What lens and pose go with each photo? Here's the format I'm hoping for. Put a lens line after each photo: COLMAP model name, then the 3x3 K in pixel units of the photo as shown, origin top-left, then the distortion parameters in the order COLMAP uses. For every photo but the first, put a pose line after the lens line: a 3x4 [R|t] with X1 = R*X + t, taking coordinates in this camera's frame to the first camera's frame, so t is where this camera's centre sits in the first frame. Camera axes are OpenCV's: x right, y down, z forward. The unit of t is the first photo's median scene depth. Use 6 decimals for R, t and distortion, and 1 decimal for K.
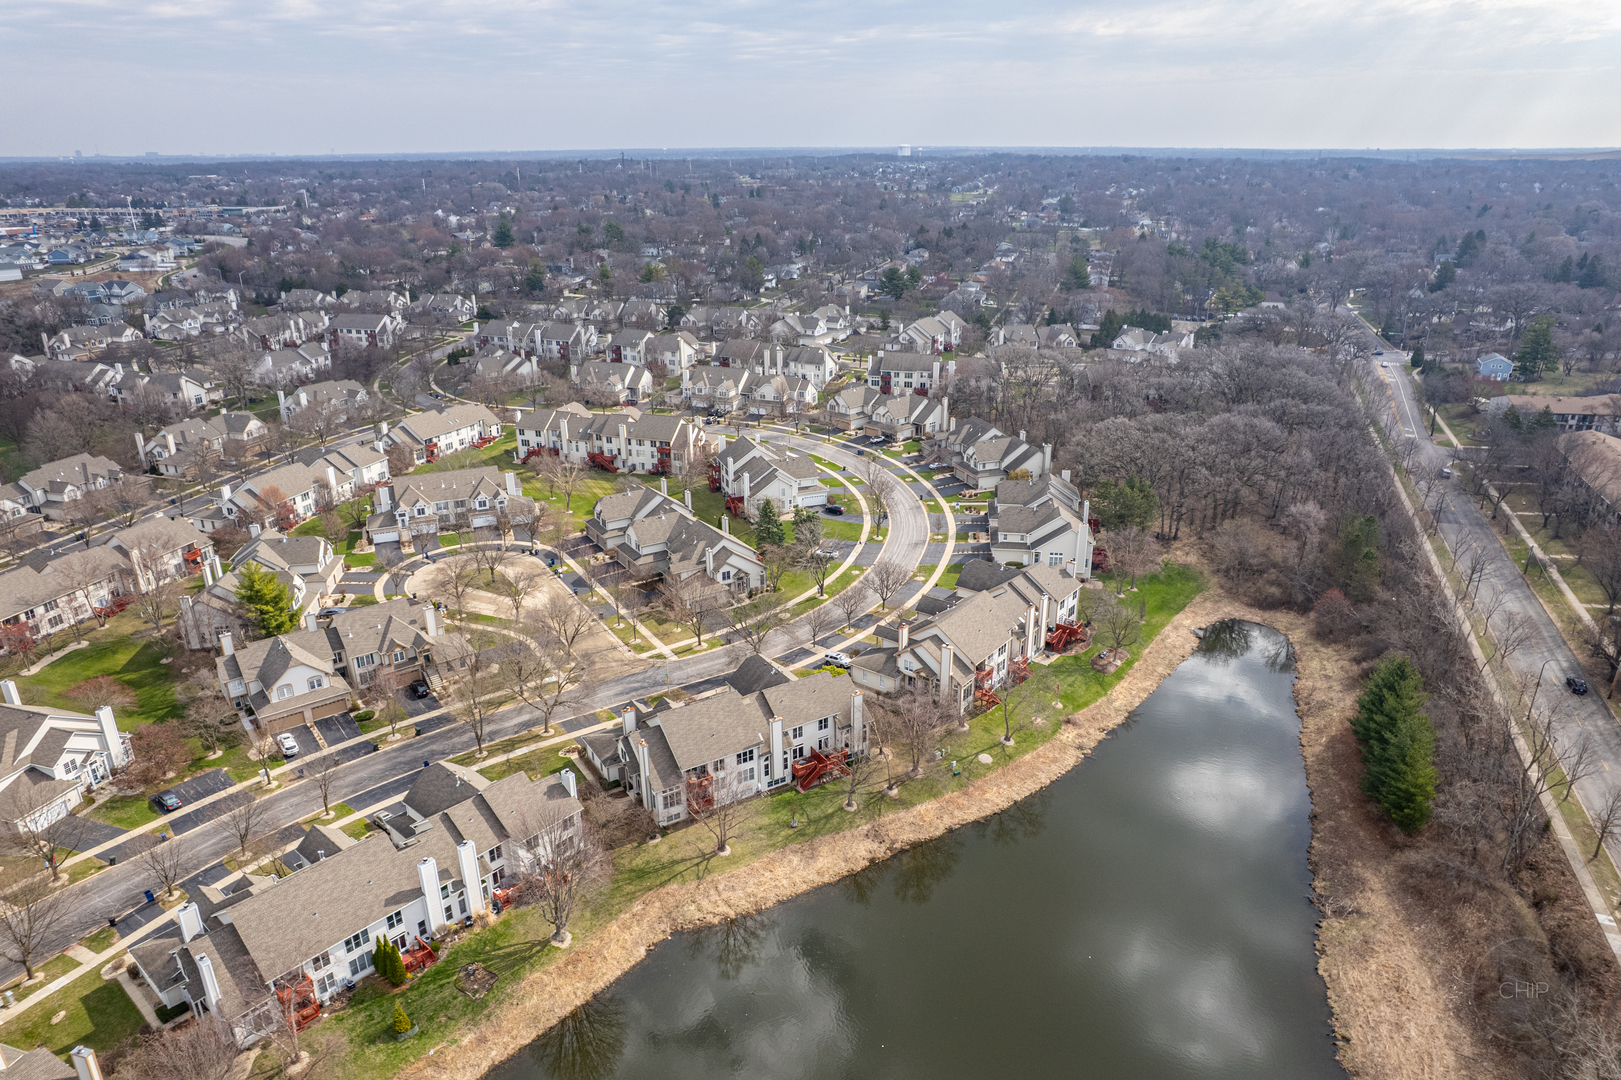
lens RADIAL K [[1040.8, 0, 748.4], [0, 1040.8, 561.6], [0, 0, 1]] dist [-0.031066, 0.014362]
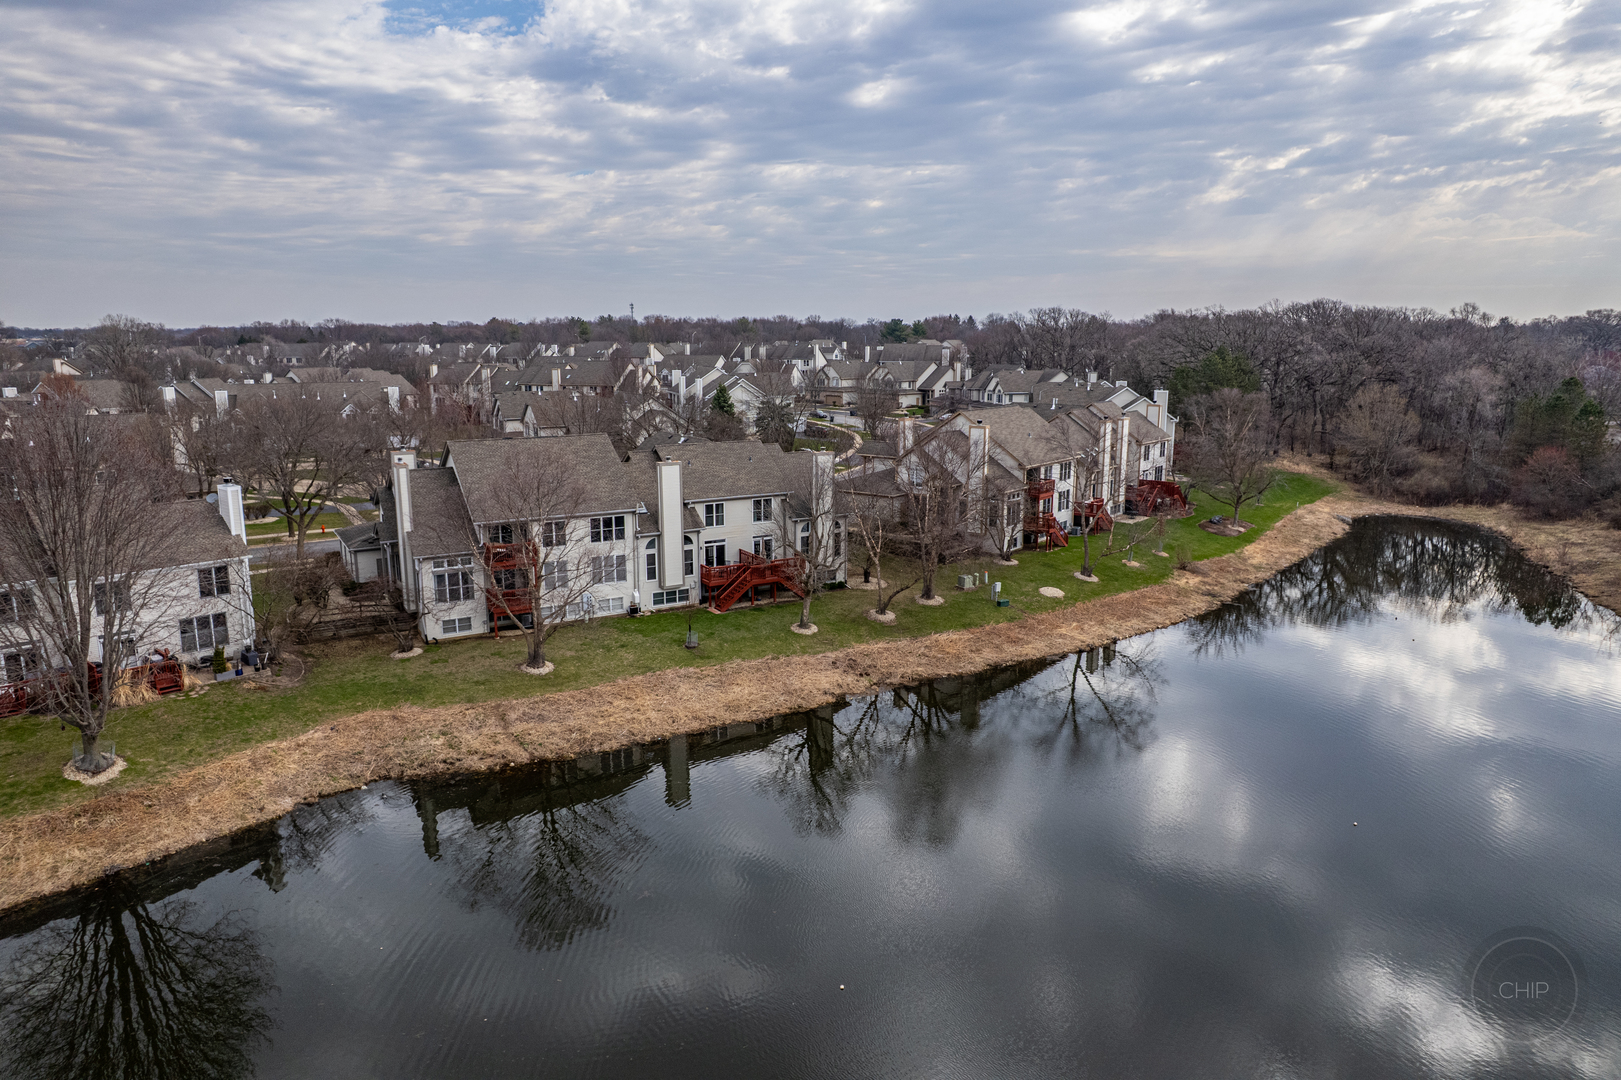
lens RADIAL K [[1040.8, 0, 776.9], [0, 1040.8, 533.7], [0, 0, 1]] dist [-0.031066, 0.014362]
pose [[0.999519, 0.025193, 0.018109, 0.071531], [-0.021082, 0.979706, -0.199329, 0.287013], [-0.022763, 0.198851, 0.979765, 0.466384]]
